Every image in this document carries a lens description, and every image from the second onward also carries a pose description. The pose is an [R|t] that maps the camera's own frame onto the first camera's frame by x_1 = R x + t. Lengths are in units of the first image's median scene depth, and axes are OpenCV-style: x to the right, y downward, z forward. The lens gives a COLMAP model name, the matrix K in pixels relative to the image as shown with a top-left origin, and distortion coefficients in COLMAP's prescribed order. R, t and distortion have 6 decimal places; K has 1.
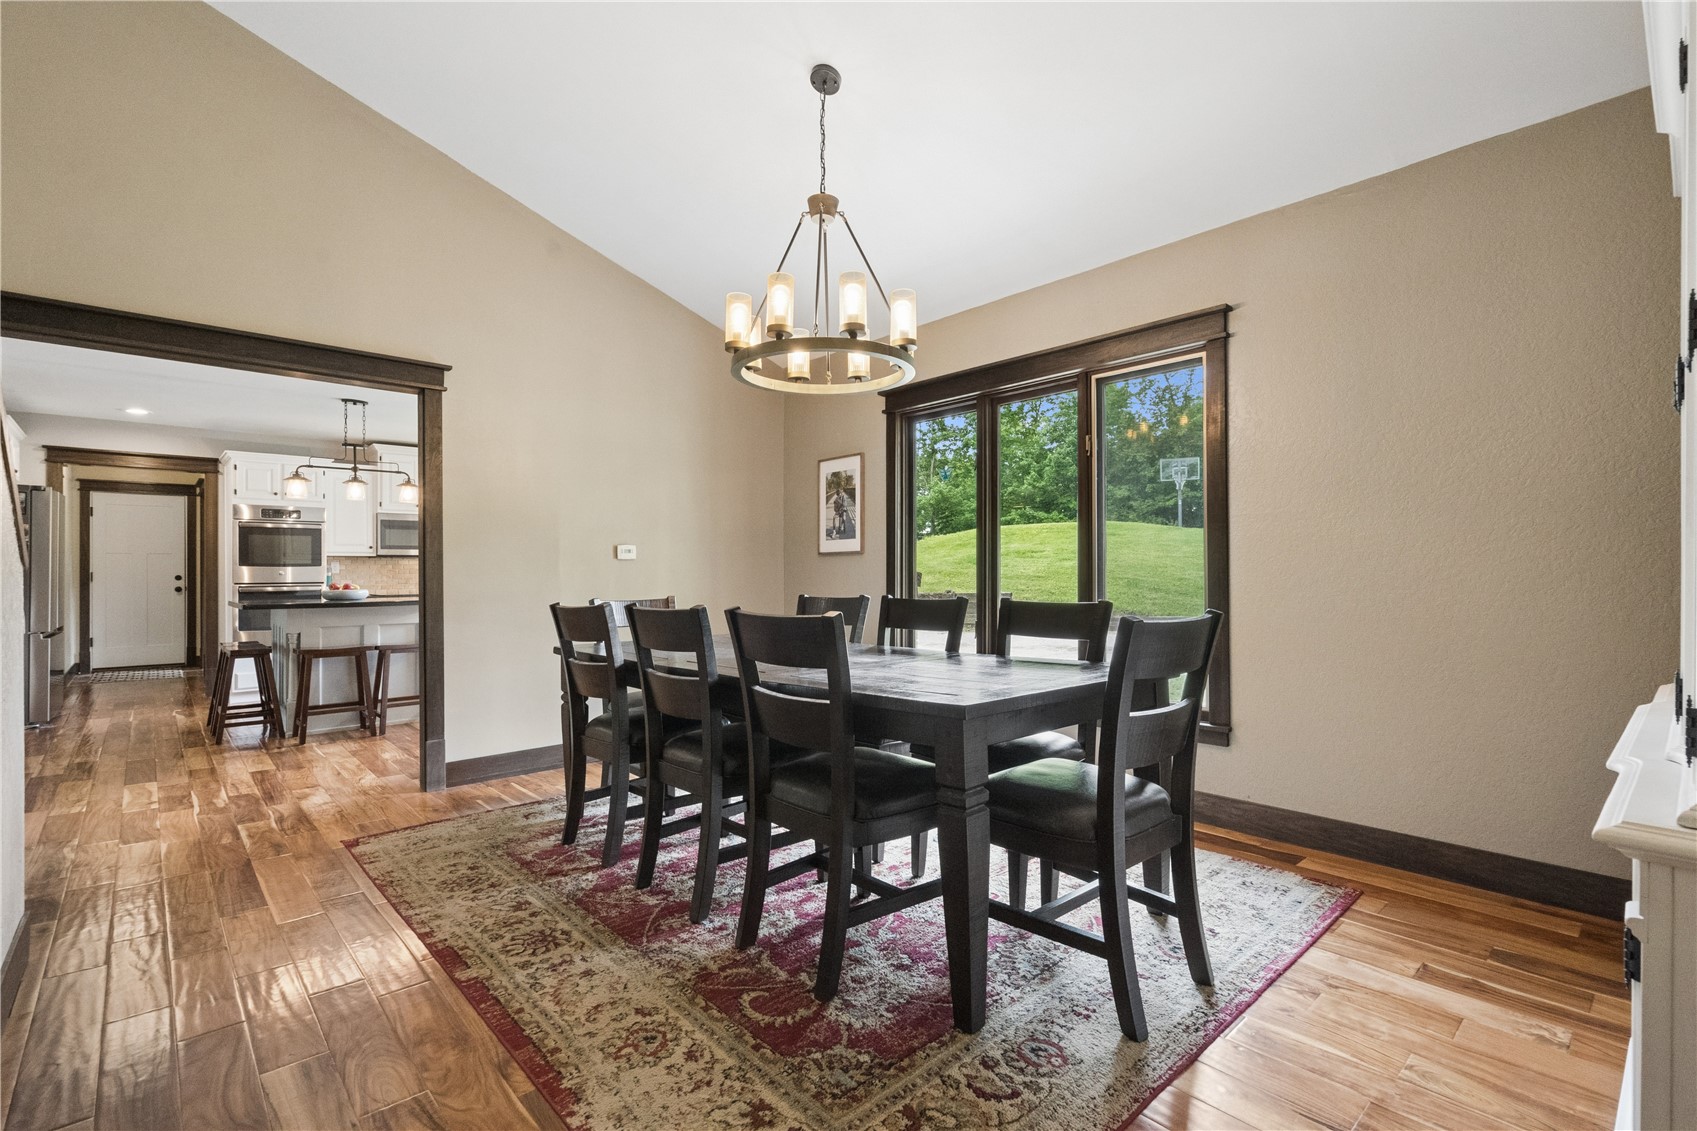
lens RADIAL K [[783.8, 0, 852.8], [0, 783.8, 574.4], [0, 0, 1]] dist [0.001086, 0.000299]
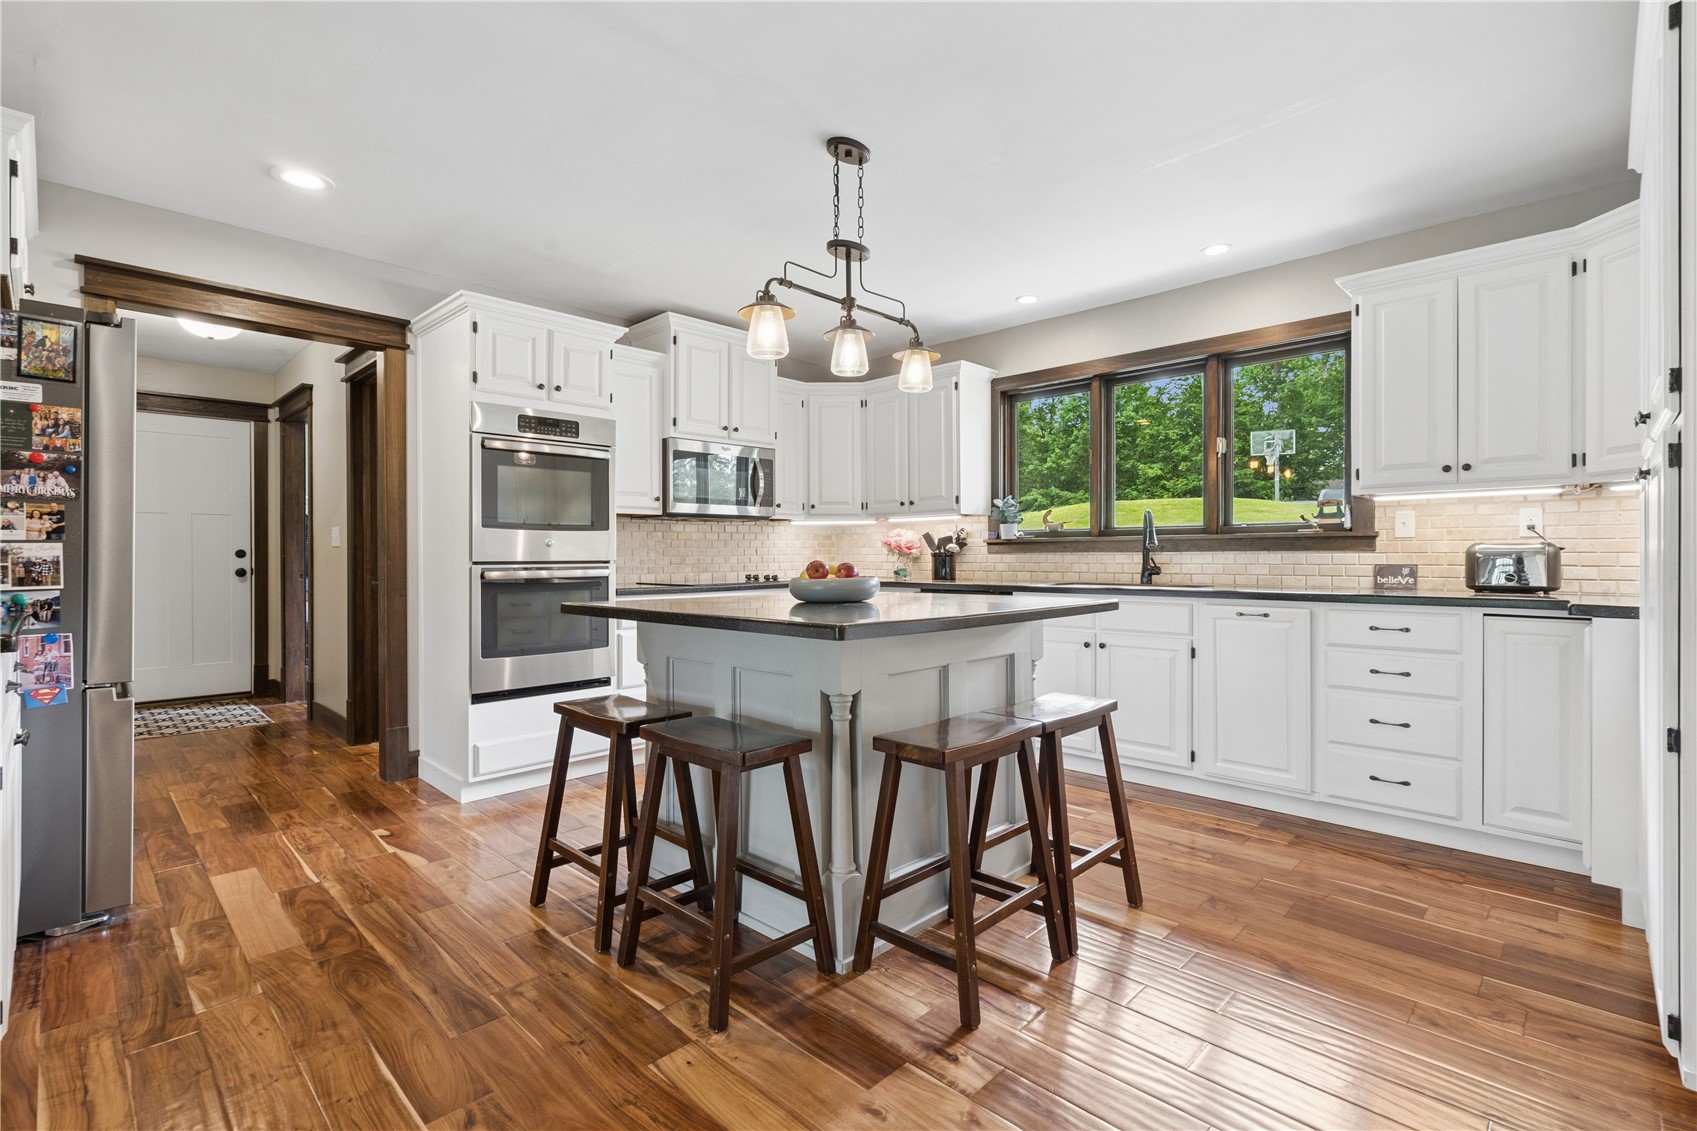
lens RADIAL K [[782.5, 0, 845.2], [0, 782.5, 560.5], [0, 0, 1]] dist [-0.001115, 0.000124]
pose [[0.998426, 0.003706, 0.055961, -0.113060], [-0.003957, 0.999983, 0.004359, 0.001336], [-0.055944, -0.004574, 0.998423, 0.096685]]
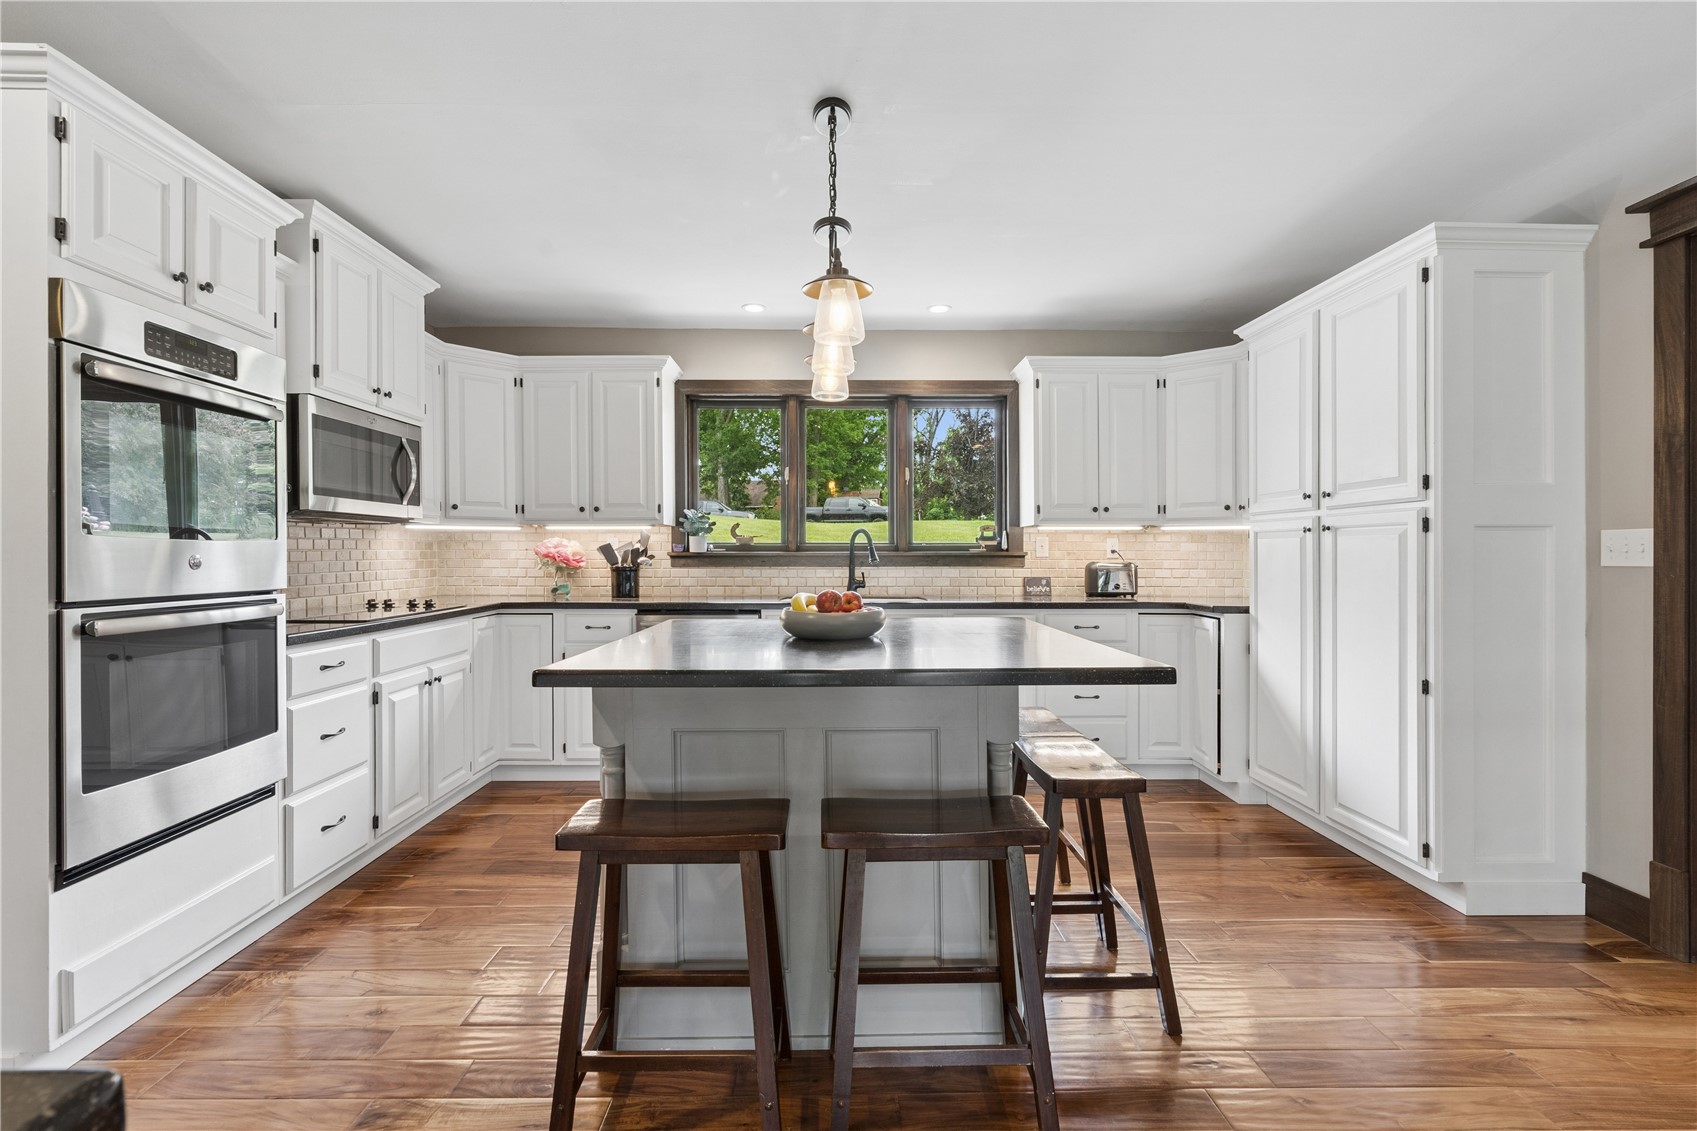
lens RADIAL K [[778.0, 0, 838.7], [0, 778.0, 559.1], [0, 0, 1]] dist [-0.002334, 0.000252]
pose [[0.664550, 0.004017, 0.747233, -0.156621], [-0.004245, 0.999990, -0.001600, -0.000630], [-0.747231, -0.002109, 0.664561, 0.128118]]
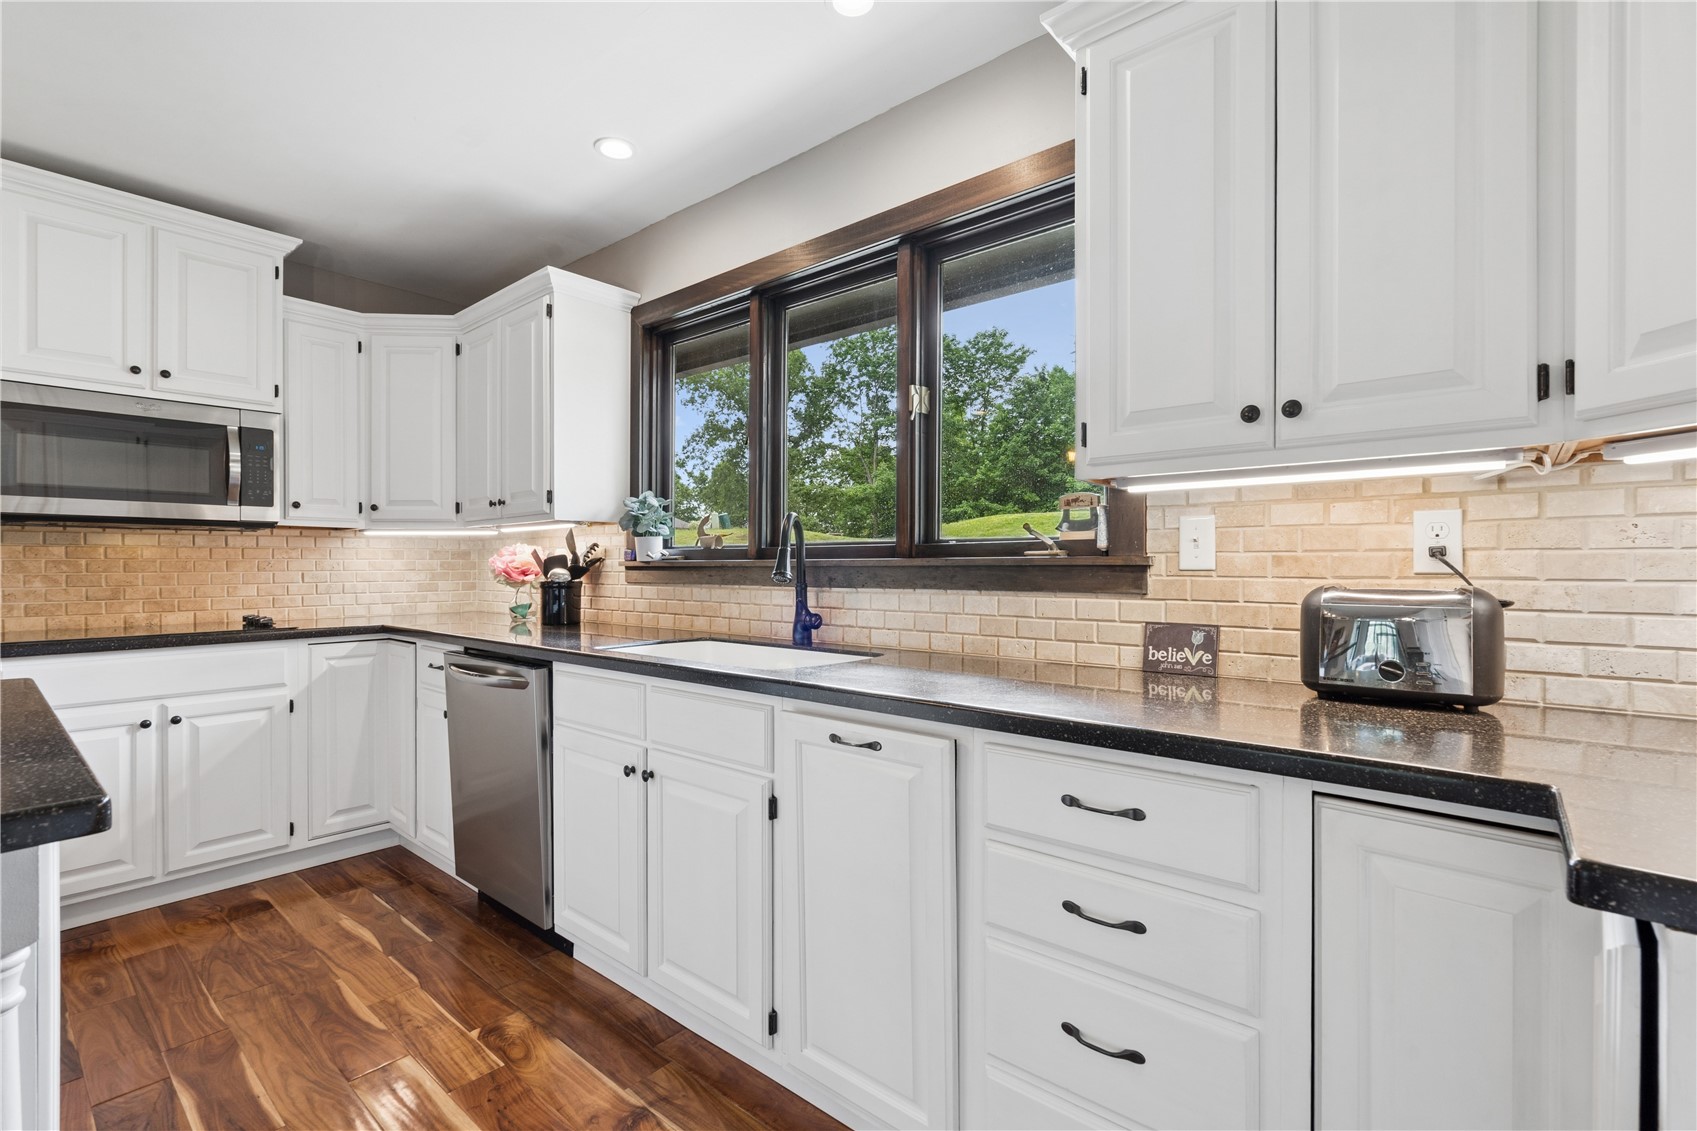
lens RADIAL K [[774.8, 0, 848.9], [0, 774.8, 570.4], [0, 0, 1]] dist [-0.002450, 0.000078]
pose [[0.992422, 0.007526, 0.122645, -0.066505], [-0.007882, 0.999966, 0.002417, -0.001209], [-0.122623, -0.003365, 0.992448, 0.143976]]
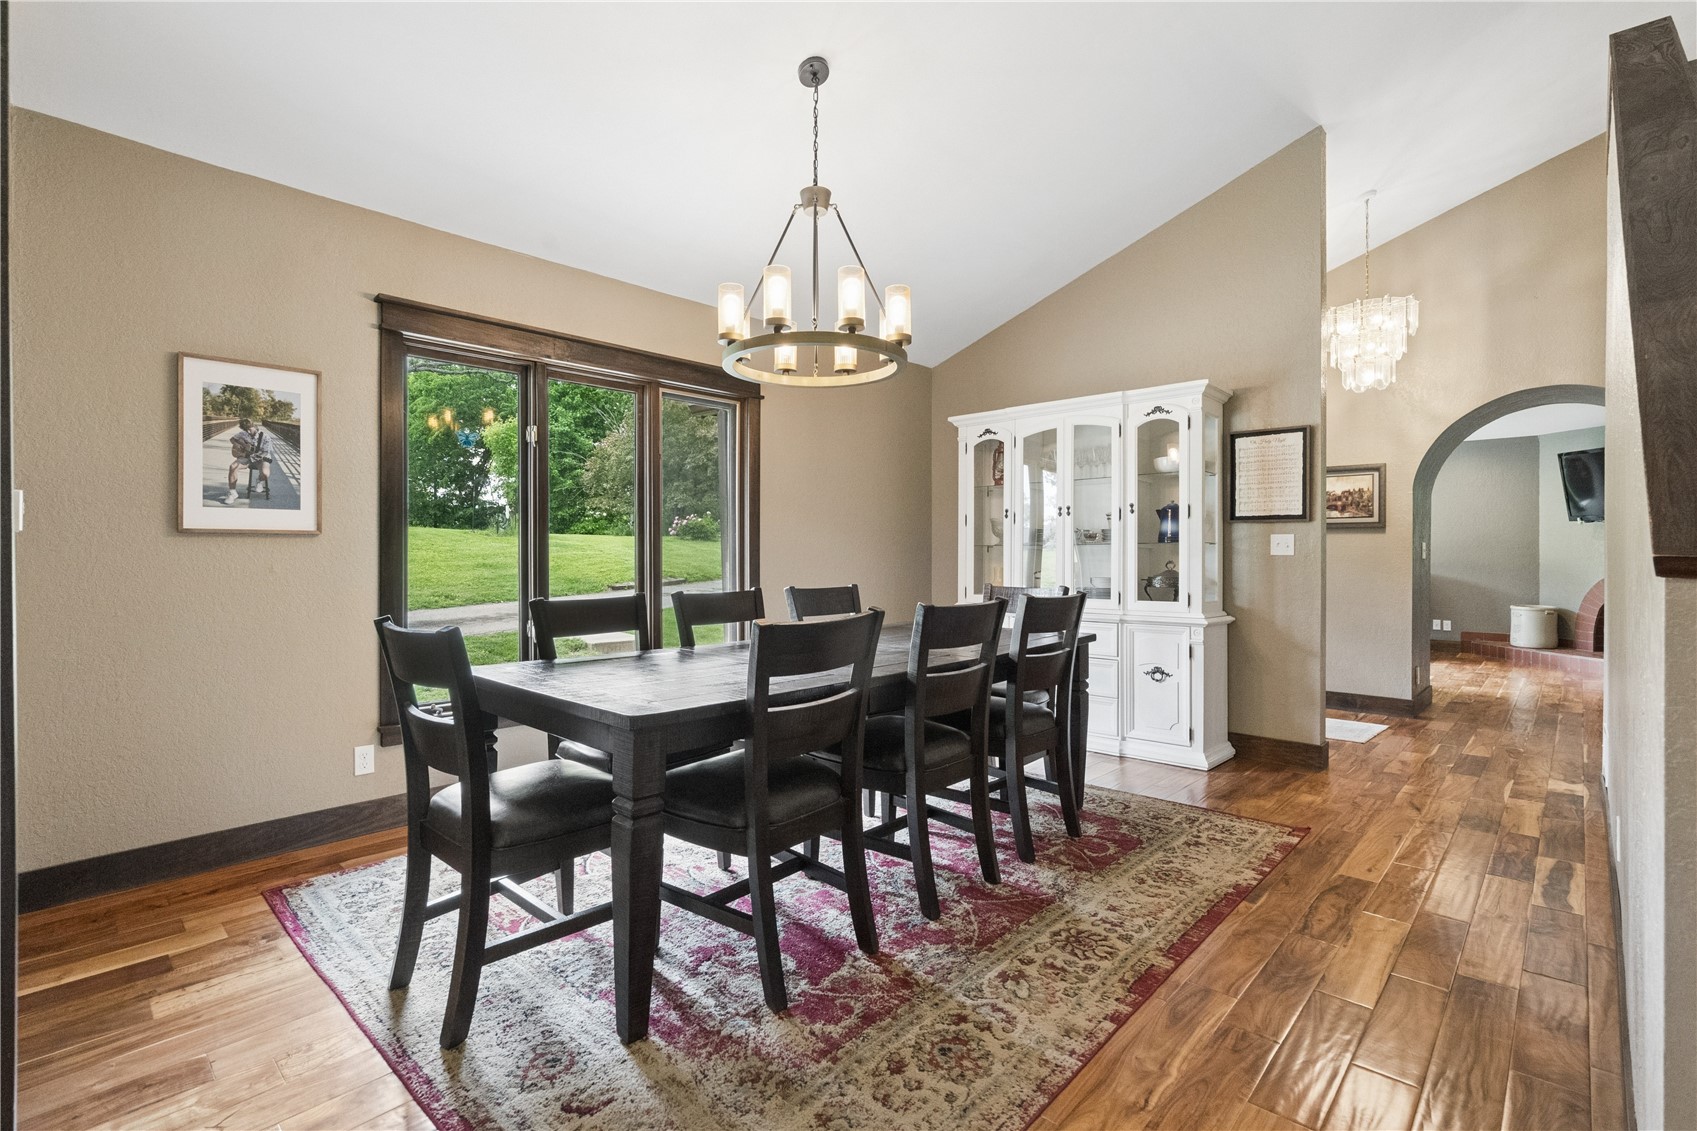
lens RADIAL K [[772.6, 0, 848.5], [0, 772.6, 565.5], [0, 0, 1]] dist [-0.002201, 0.000030]
pose [[-0.079500, 0.001840, 0.996833, -1.234611], [0.004250, 0.999990, -0.001507, -0.001854], [-0.996826, 0.004116, -0.079507, 1.259361]]
